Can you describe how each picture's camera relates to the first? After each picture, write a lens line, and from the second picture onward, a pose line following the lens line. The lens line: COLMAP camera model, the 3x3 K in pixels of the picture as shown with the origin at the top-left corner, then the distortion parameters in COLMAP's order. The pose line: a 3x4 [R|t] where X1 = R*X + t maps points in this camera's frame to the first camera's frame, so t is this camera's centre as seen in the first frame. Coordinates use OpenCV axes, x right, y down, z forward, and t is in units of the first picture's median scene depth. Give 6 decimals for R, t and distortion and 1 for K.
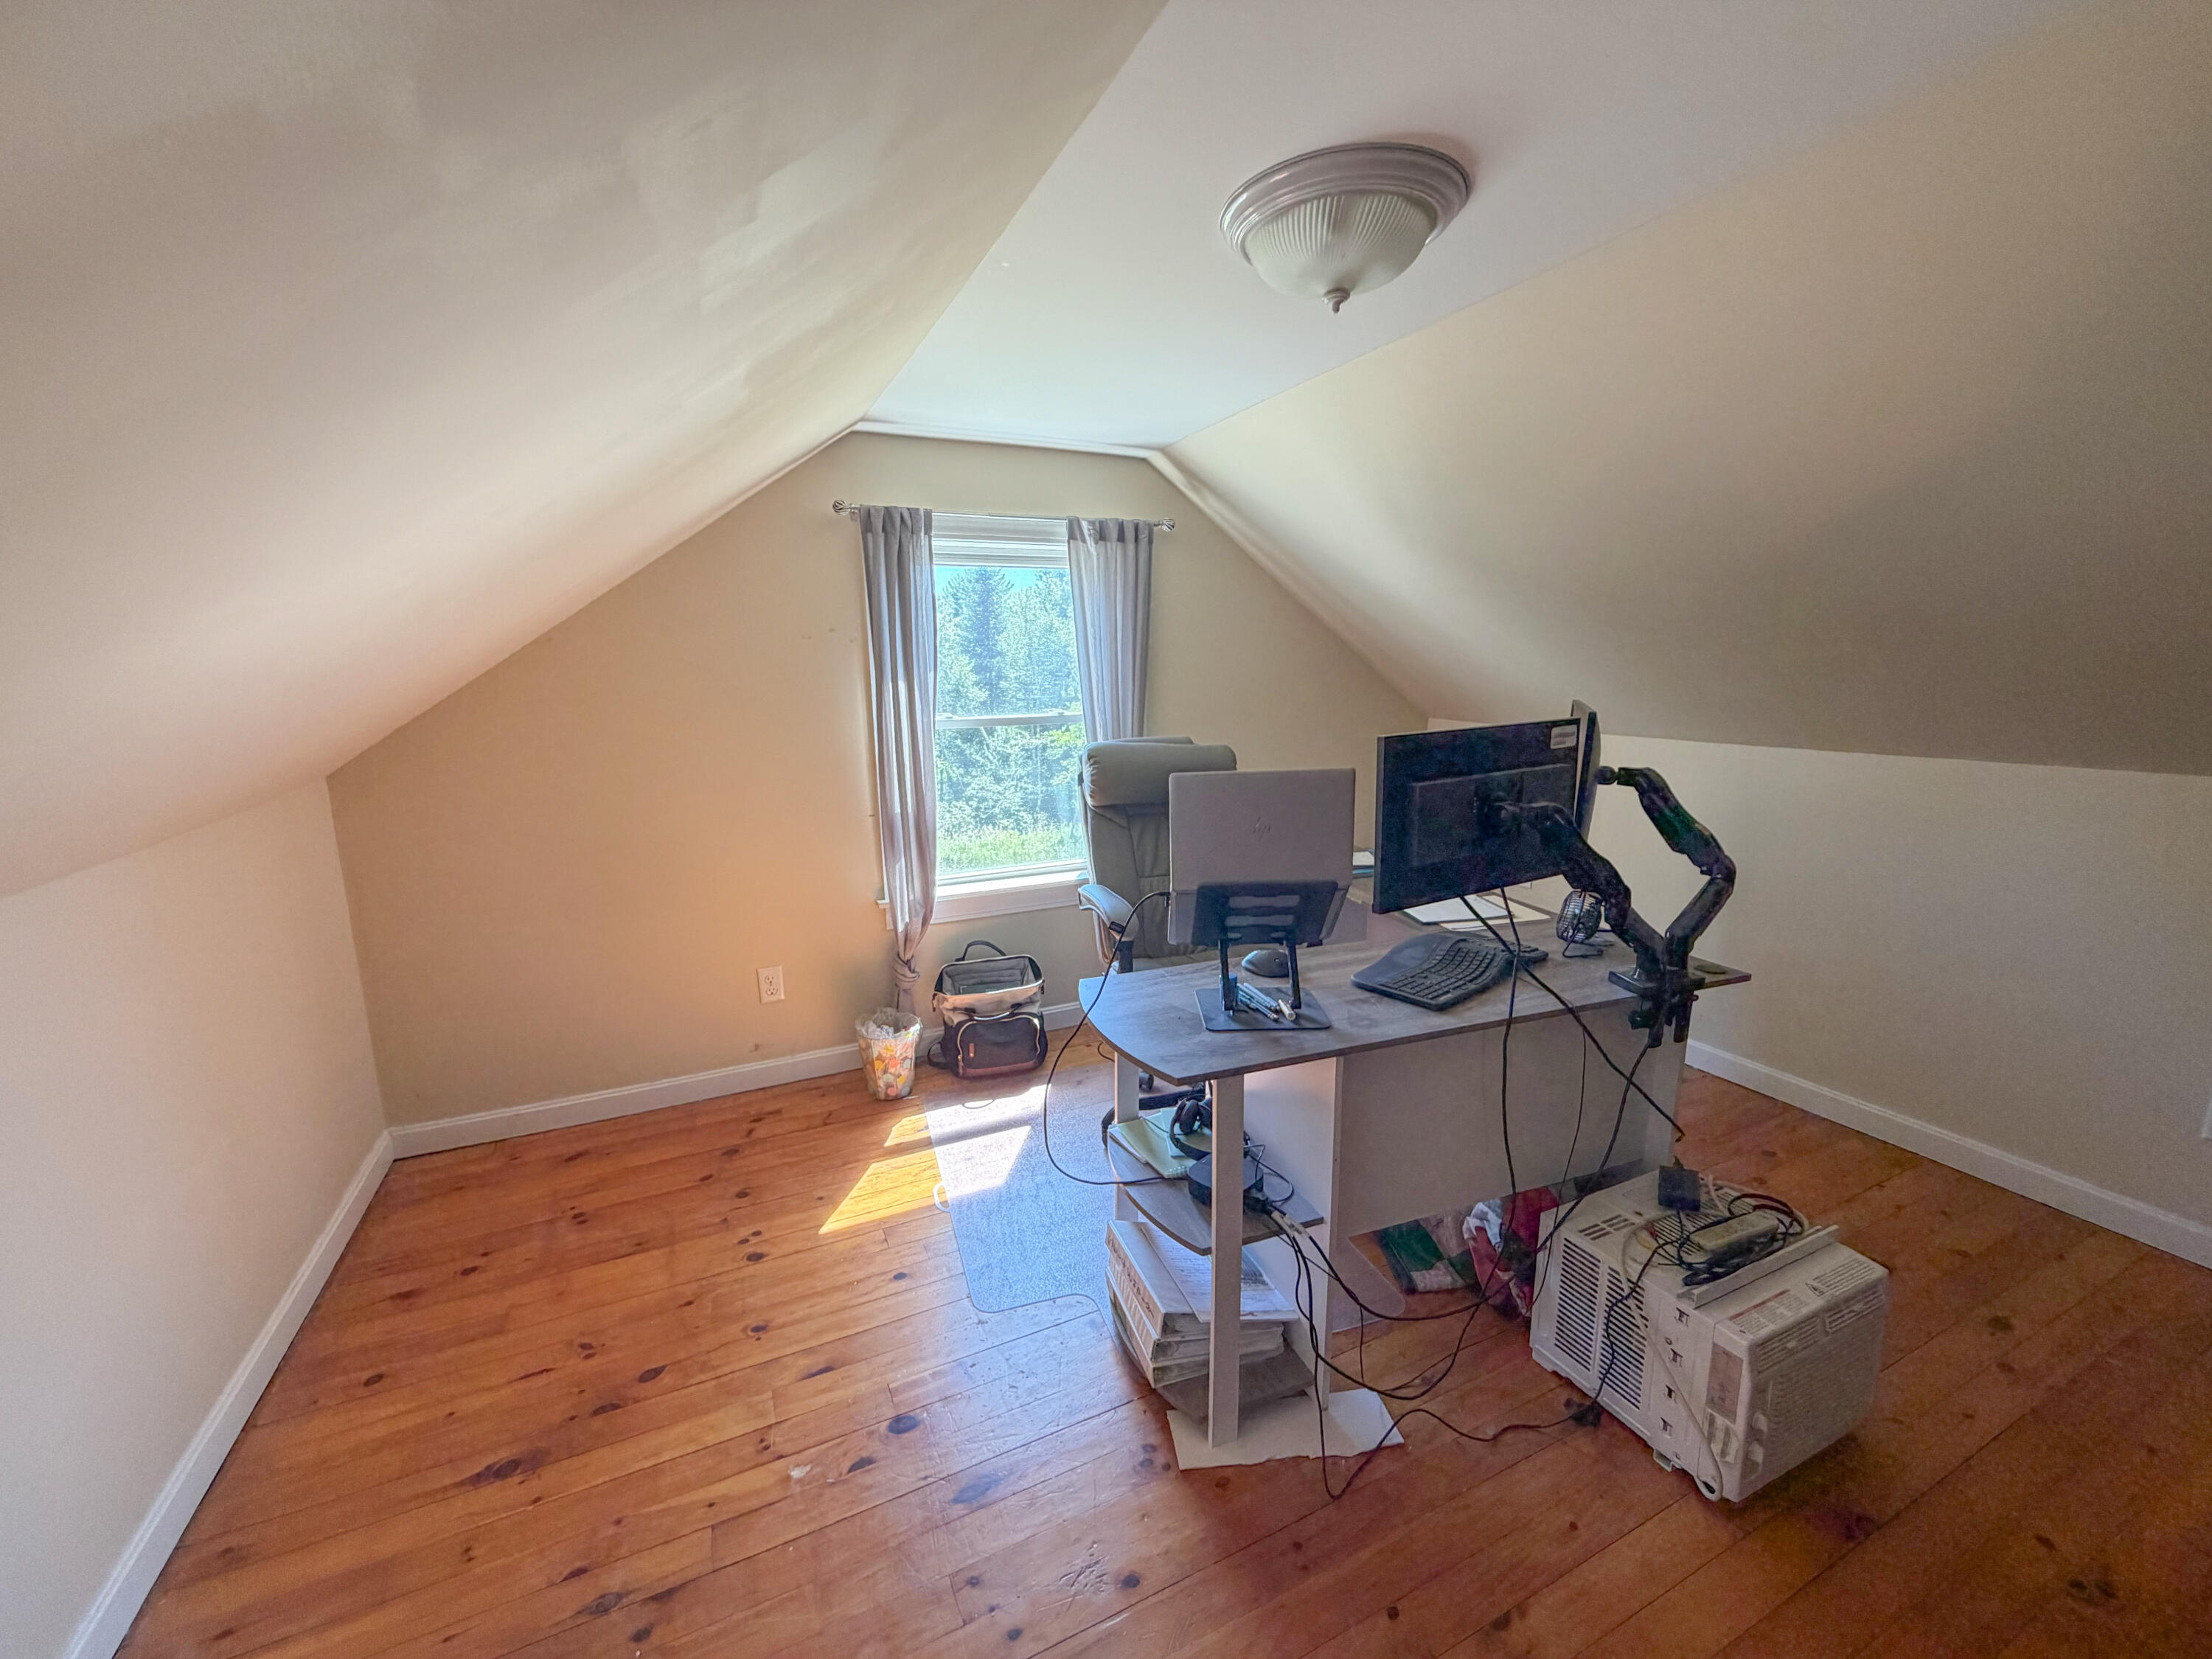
lens RADIAL K [[881.2, 0, 1106.1], [0, 881.2, 832.9], [0, 0, 1]] dist [0.000838, -0.000319]
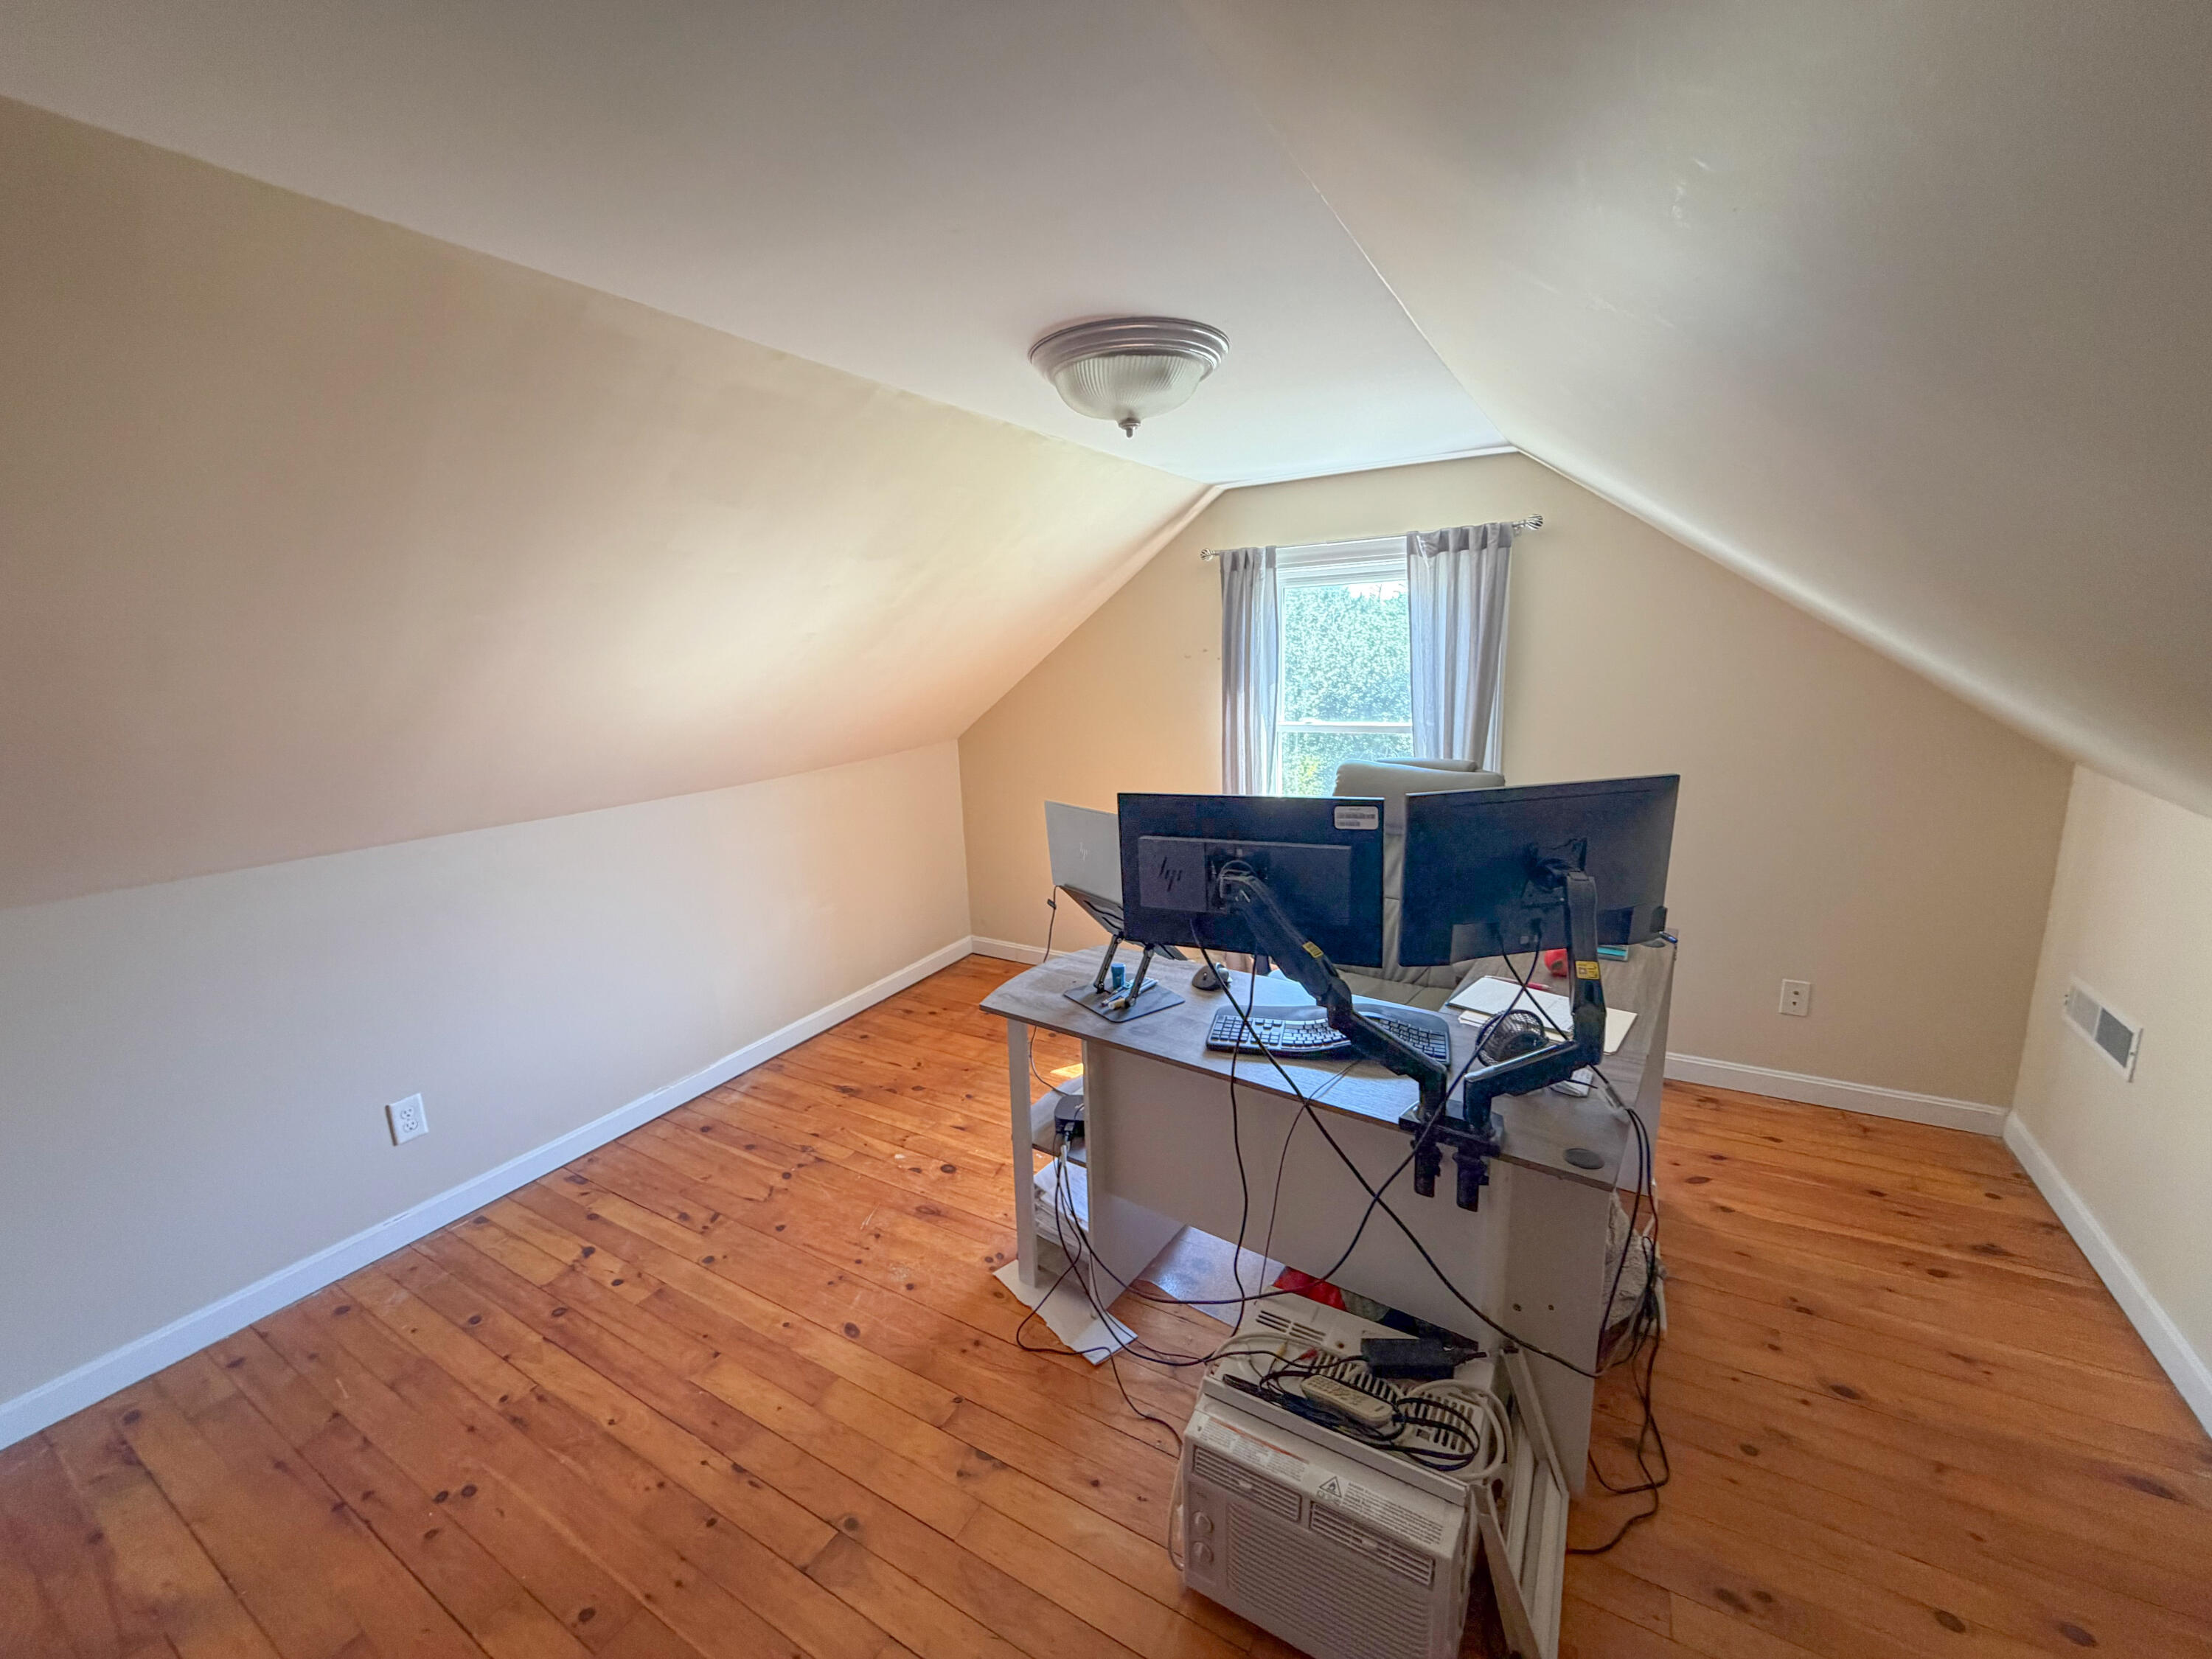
lens RADIAL K [[881.2, 0, 1106.1], [0, 881.2, 832.9], [0, 0, 1]] dist [0.000838, -0.000319]
pose [[0.566142, 0.165954, -0.807430, 1.002068], [-0.120485, 0.985664, 0.118108, -0.153248], [0.815455, 0.030417, 0.578021, 0.232216]]
